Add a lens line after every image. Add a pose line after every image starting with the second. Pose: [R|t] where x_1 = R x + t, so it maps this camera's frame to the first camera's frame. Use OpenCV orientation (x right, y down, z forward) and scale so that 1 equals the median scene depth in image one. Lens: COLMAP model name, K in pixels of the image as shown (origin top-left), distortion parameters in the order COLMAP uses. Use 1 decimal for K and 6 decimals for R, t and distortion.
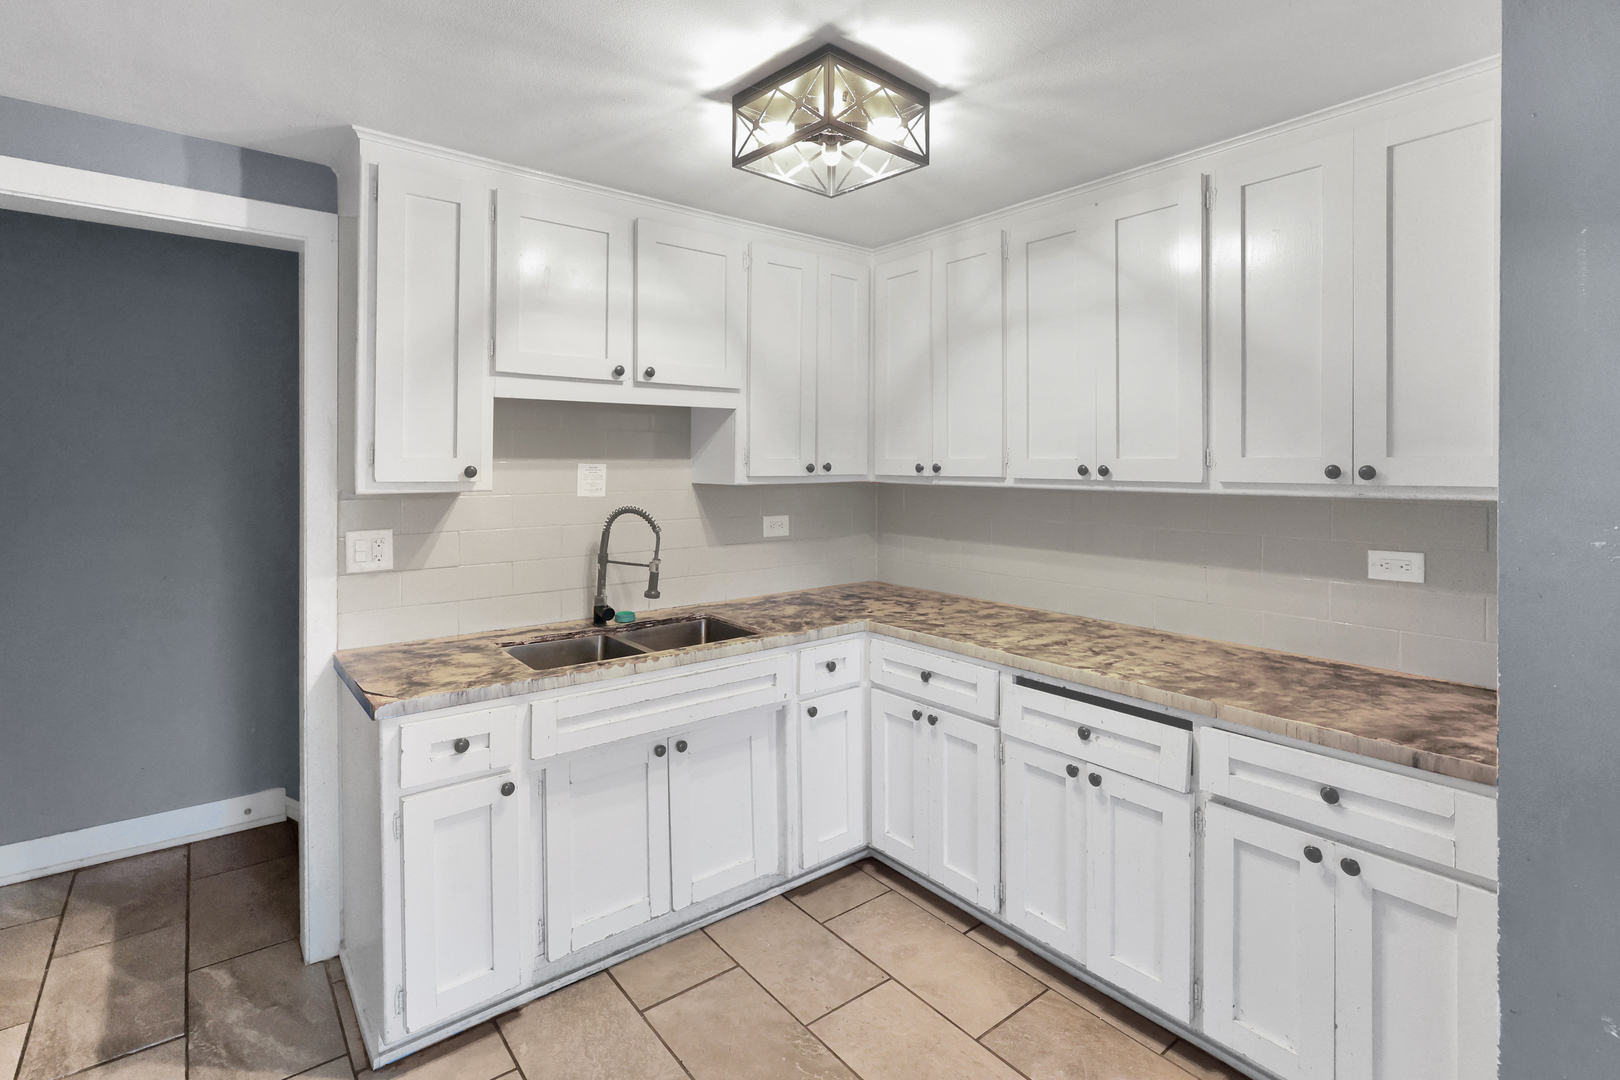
lens RADIAL K [[775.7, 0, 810.0], [0, 775.7, 471.5], [0, 0, 1]] dist [-0.001705, 0.000100]
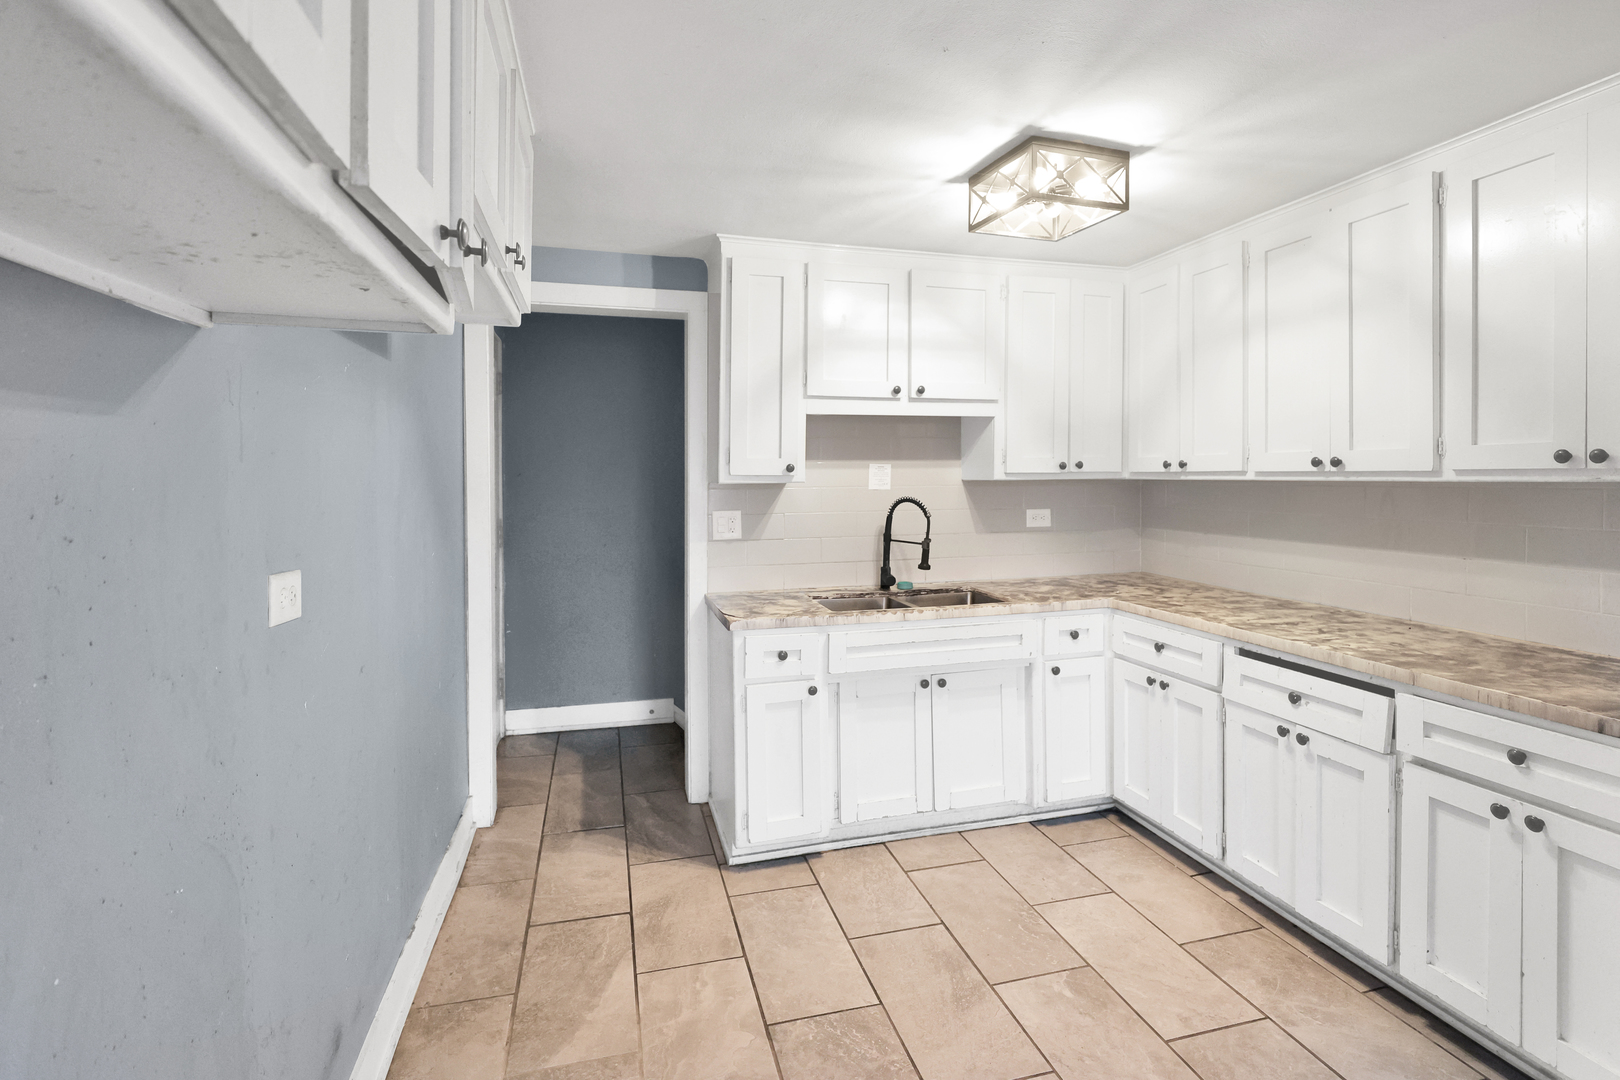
lens RADIAL K [[775.7, 0, 810.0], [0, 775.7, 471.5], [0, 0, 1]] dist [-0.001705, 0.000100]
pose [[0.917877, -0.008433, -0.396774, 0.148920], [0.002005, 0.999860, -0.016612, 0.029663], [0.396859, 0.014452, 0.917766, -0.267399]]
